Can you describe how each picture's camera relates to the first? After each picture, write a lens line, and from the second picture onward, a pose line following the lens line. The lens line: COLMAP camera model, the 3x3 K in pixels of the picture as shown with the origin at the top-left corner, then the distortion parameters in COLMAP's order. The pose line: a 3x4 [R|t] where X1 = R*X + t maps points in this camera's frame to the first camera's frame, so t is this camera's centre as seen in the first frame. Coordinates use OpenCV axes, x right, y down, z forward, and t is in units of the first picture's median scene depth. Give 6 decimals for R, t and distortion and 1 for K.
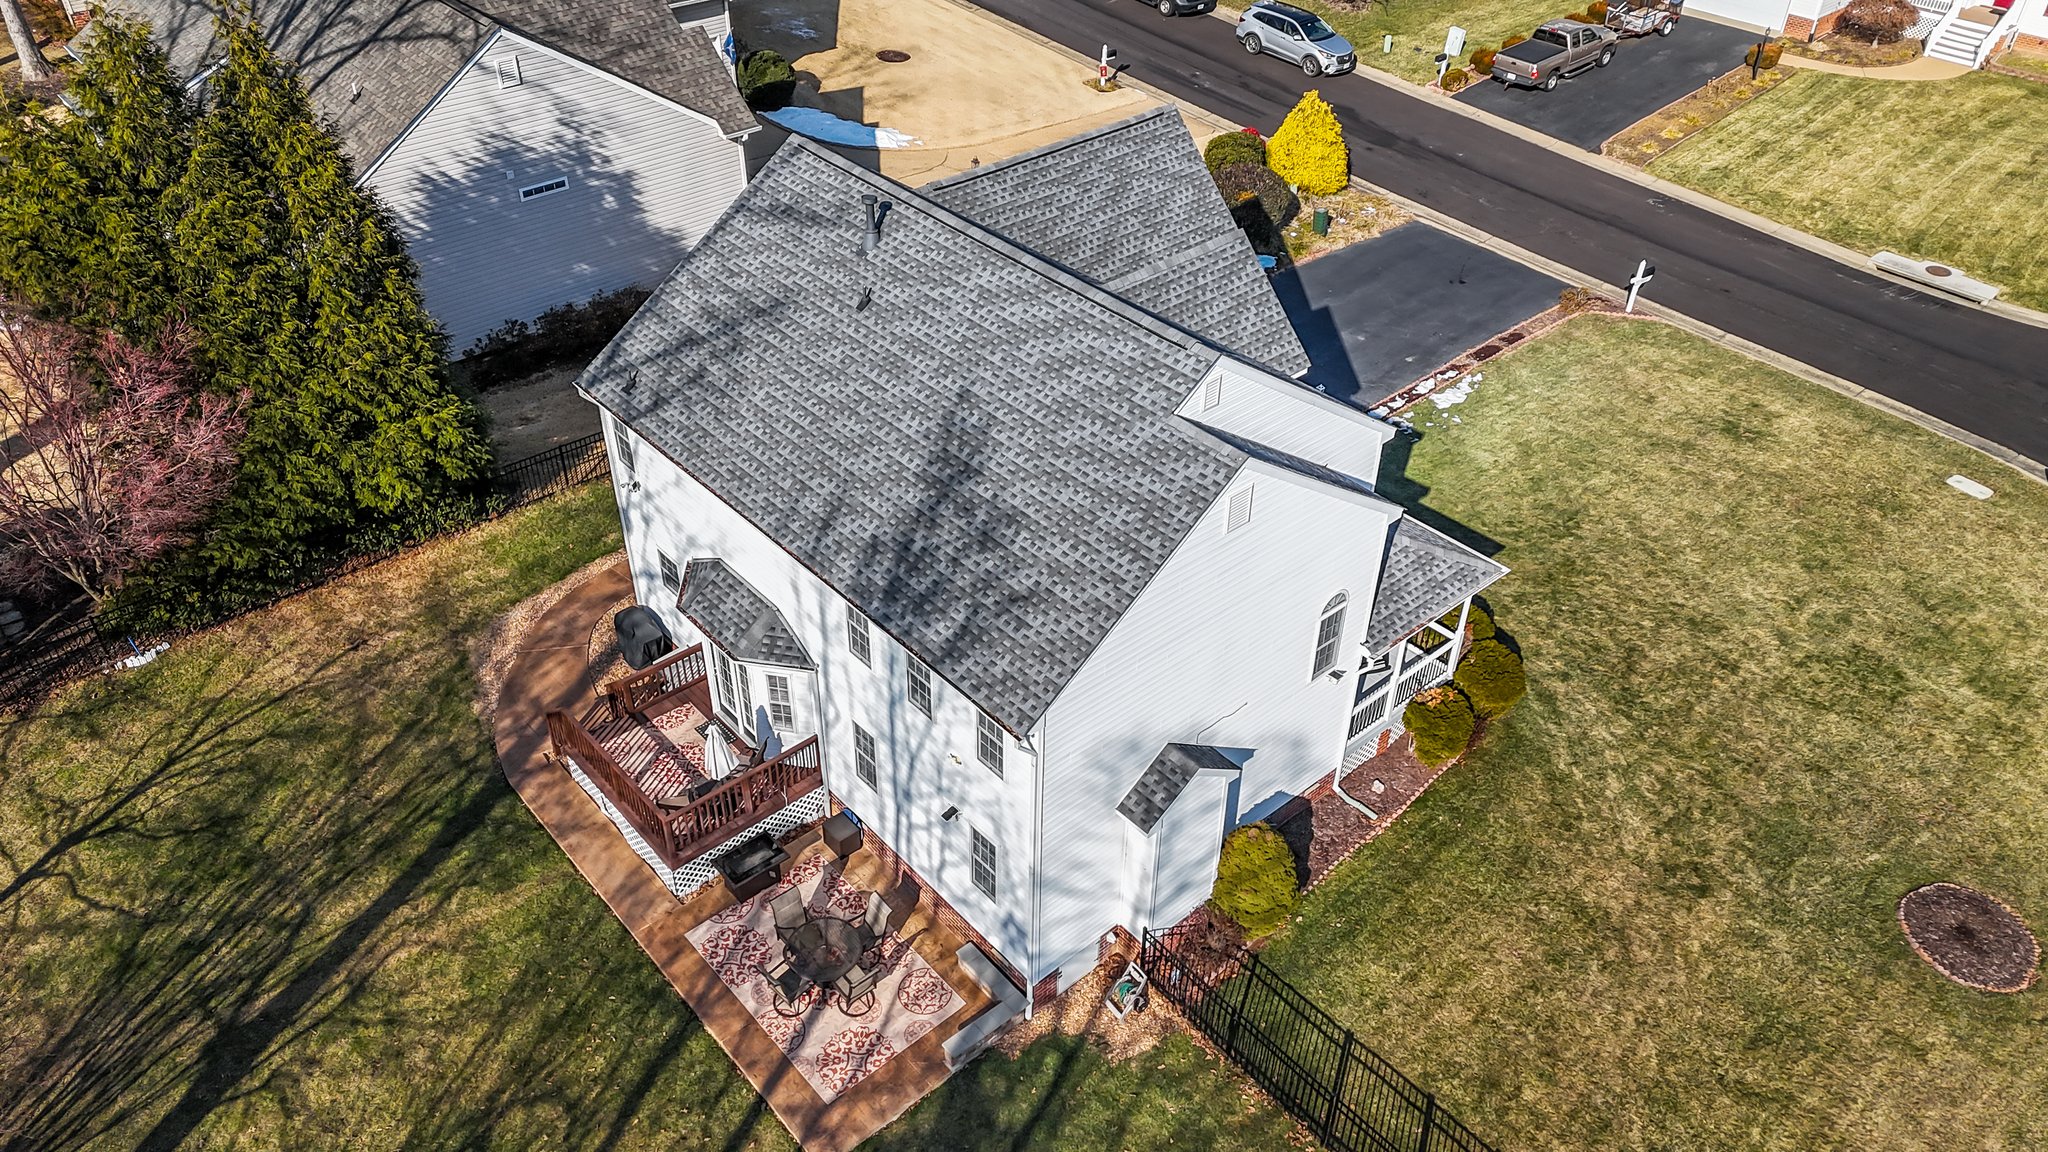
lens RADIAL K [[1503.7, 0, 1023.4], [0, 1503.7, 554.6], [0, 0, 1]] dist [0.071119, -0.049892]
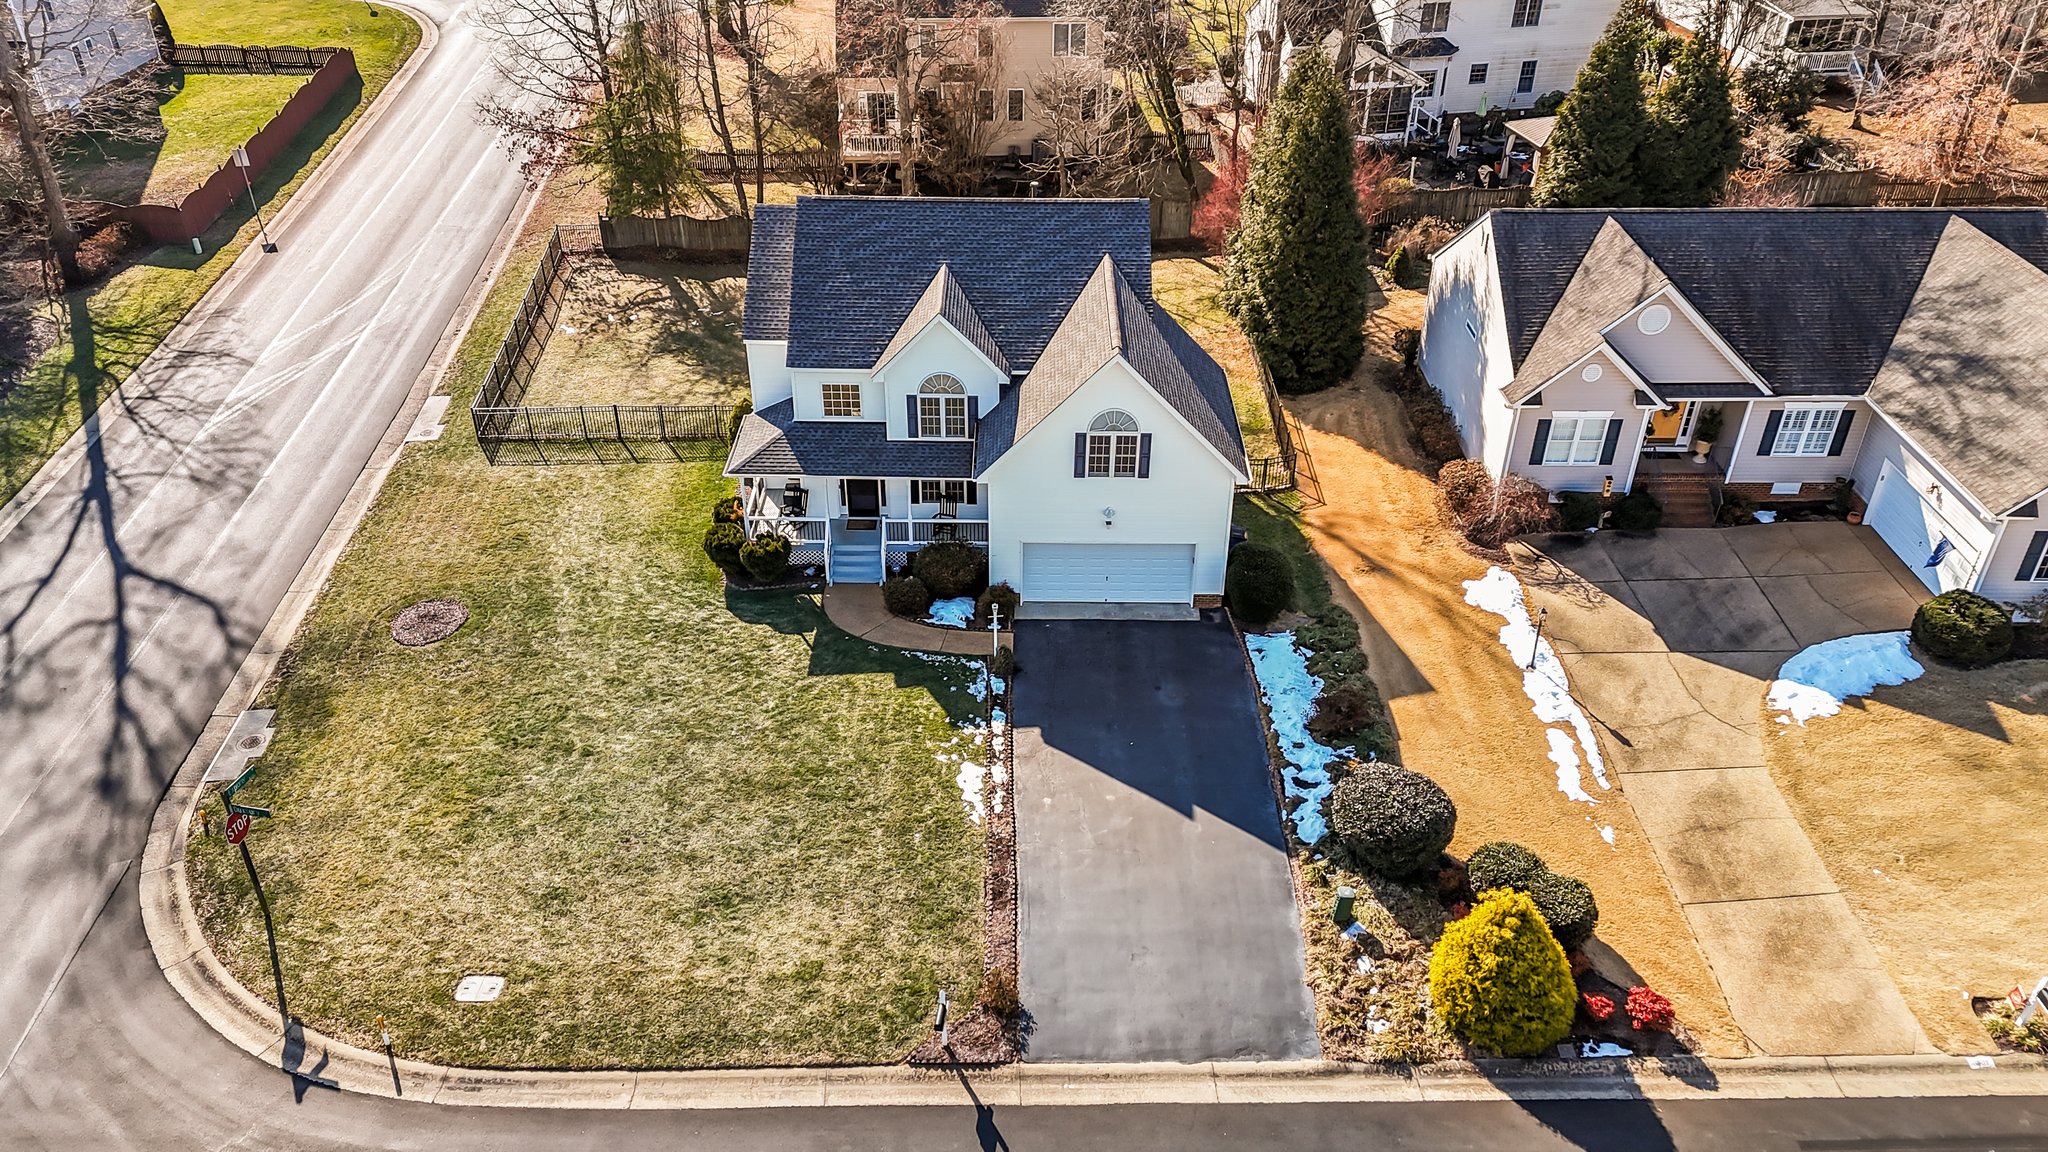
lens RADIAL K [[1490.2, 0, 1027.0], [0, 1490.2, 567.7], [0, 0, 1]] dist [0.109982, -0.130125]
pose [[-0.658003, 0.396577, -0.640124, 1.190100], [-0.461357, 0.459528, 0.758936, -1.324295], [0.595132, 0.794708, -0.119407, 1.495514]]
